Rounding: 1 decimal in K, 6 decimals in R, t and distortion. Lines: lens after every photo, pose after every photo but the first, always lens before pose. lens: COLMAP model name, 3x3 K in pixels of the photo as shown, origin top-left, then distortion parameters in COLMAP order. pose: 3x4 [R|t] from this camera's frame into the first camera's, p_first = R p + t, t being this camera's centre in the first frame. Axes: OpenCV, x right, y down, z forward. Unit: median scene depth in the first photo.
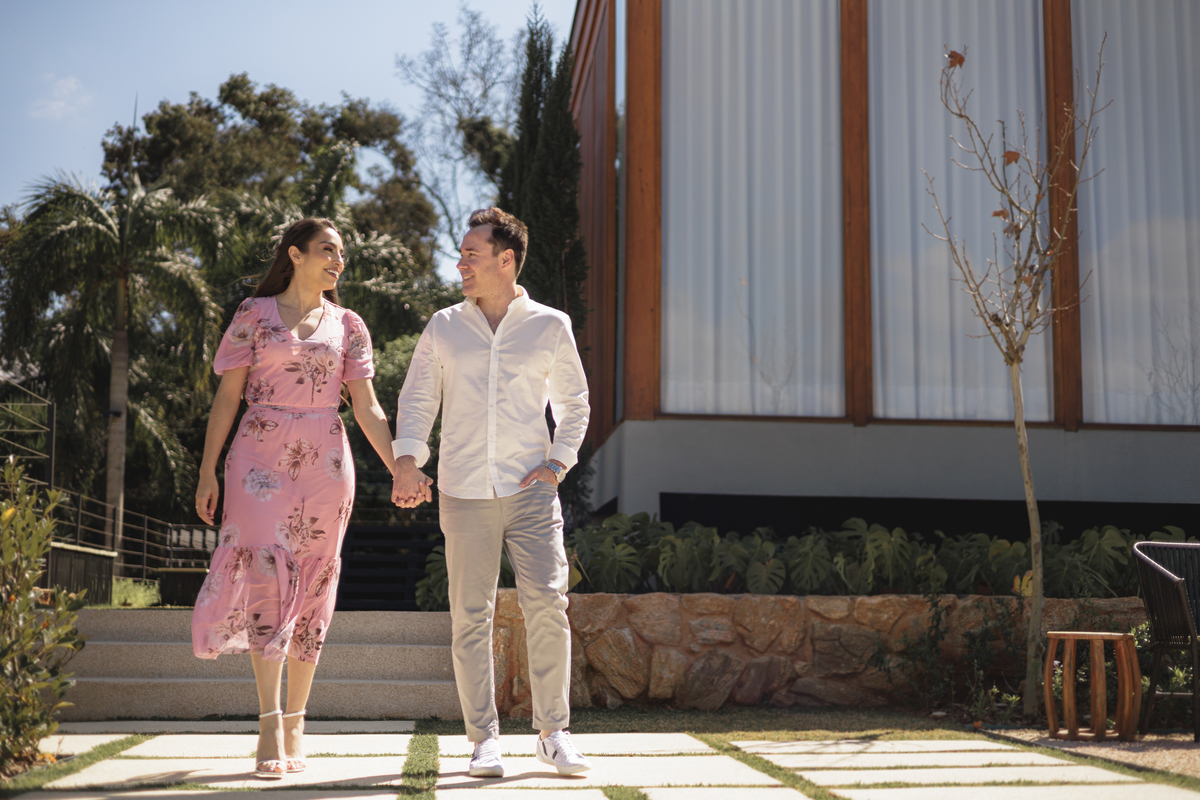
lens RADIAL K [[1761.1, 0, 600.0], [0, 1761.1, 400.0], [0, 0, 1]] dist [0.035145, 0.007003]
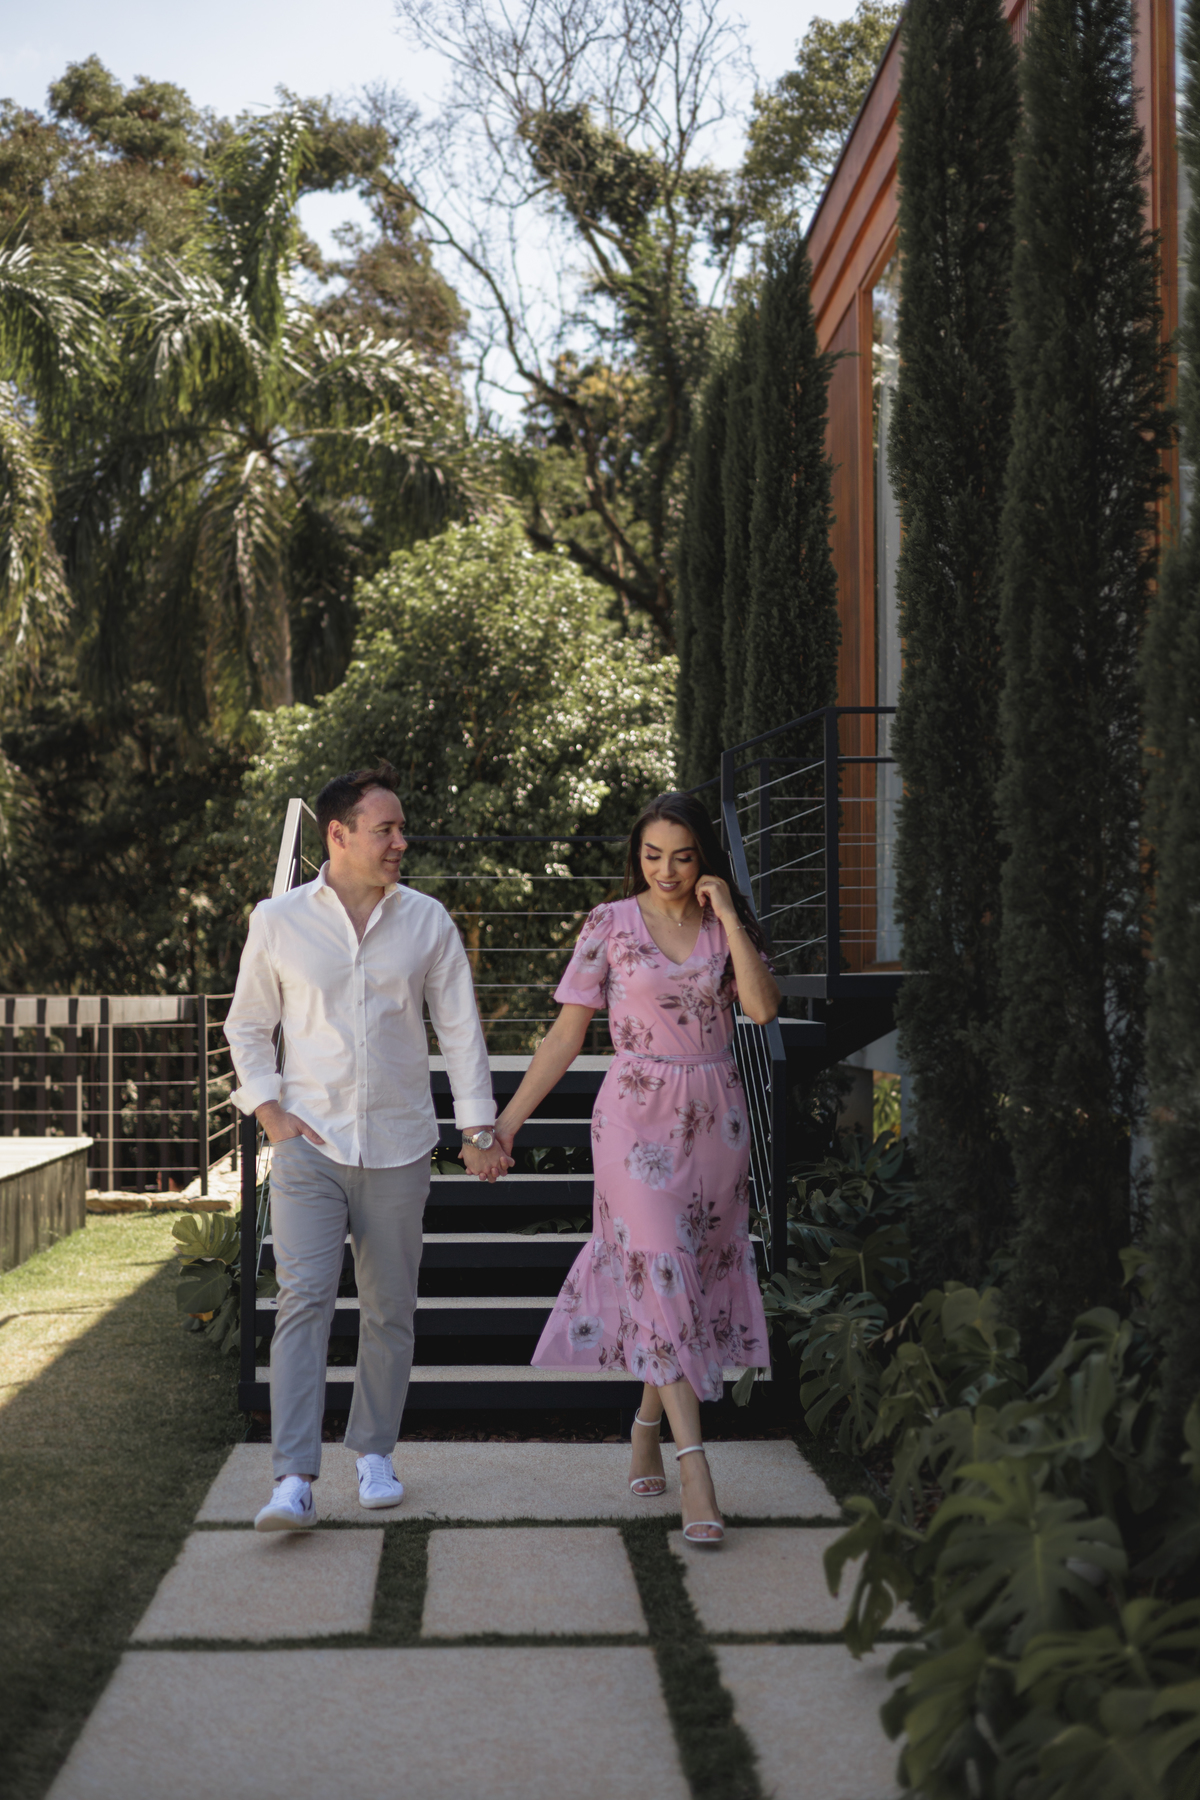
lens RADIAL K [[2641.6, 0, 600.0], [0, 2641.6, 900.0], [0, 0, 1]] dist [0.035145, 0.007003]
pose [[0.999701, -0.010902, -0.021867, -0.038740], [0.012766, 0.996128, 0.086988, 0.000621], [0.020834, -0.087241, 0.995969, 0.195137]]
